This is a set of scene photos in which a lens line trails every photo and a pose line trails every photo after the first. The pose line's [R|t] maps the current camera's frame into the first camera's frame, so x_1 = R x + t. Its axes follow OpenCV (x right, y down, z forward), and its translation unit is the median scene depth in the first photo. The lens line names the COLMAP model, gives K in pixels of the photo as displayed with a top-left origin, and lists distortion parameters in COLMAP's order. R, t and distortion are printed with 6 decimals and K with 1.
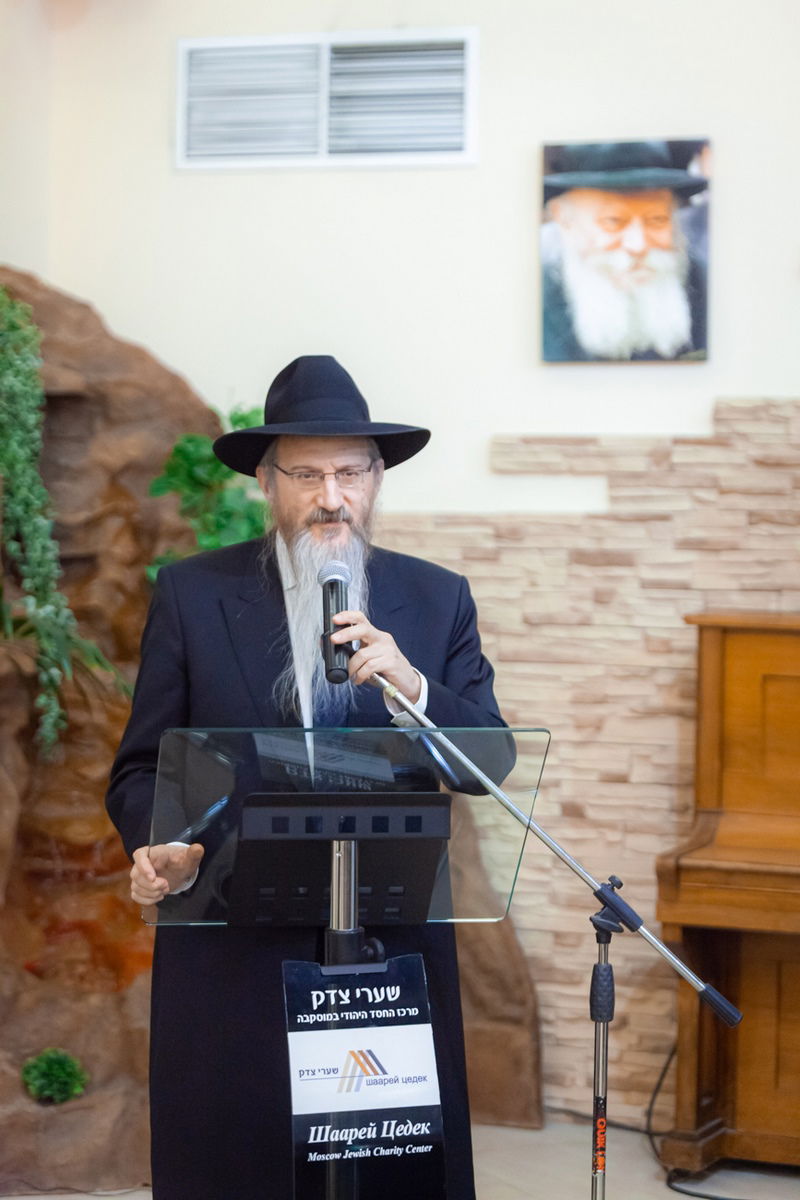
lens RADIAL K [[2981.5, 0, 397.3], [0, 2981.5, 600.0], [0, 0, 1]] dist [-0.038030, 0.000000]
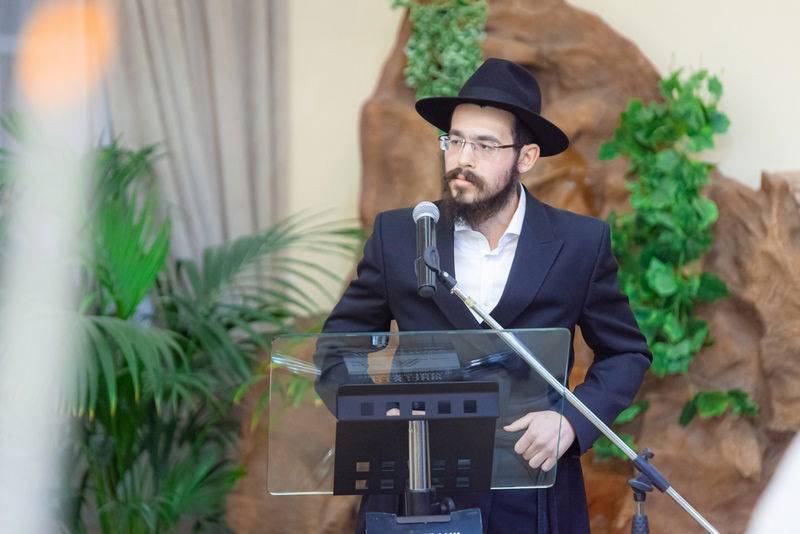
lens RADIAL K [[4556.8, 0, 400.0], [0, 4556.8, 266.7], [0, 0, 1]] dist [-1.944826, 0.000000]
pose [[0.945683, -0.030326, -0.323671, 0.361858], [0.025102, 0.999479, -0.020304, 0.032109], [0.324118, 0.011076, 0.945952, -0.505794]]
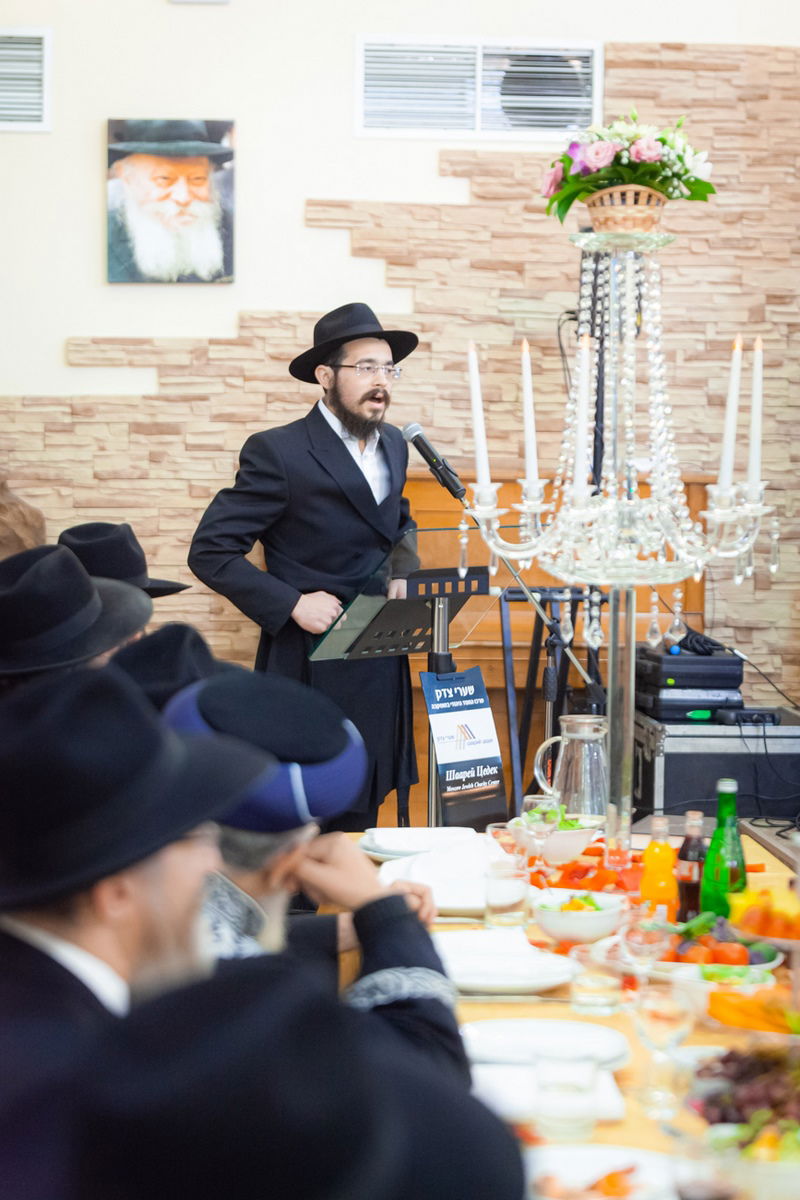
lens RADIAL K [[2969.1, 0, 395.7], [0, 2969.1, 597.2], [0, 0, 1]] dist [-0.080121, 0.000000]
pose [[0.887169, -0.039051, 0.459789, -0.460441], [0.020905, 0.998791, 0.044493, 0.004798], [-0.460970, -0.029861, 0.886913, -0.247428]]
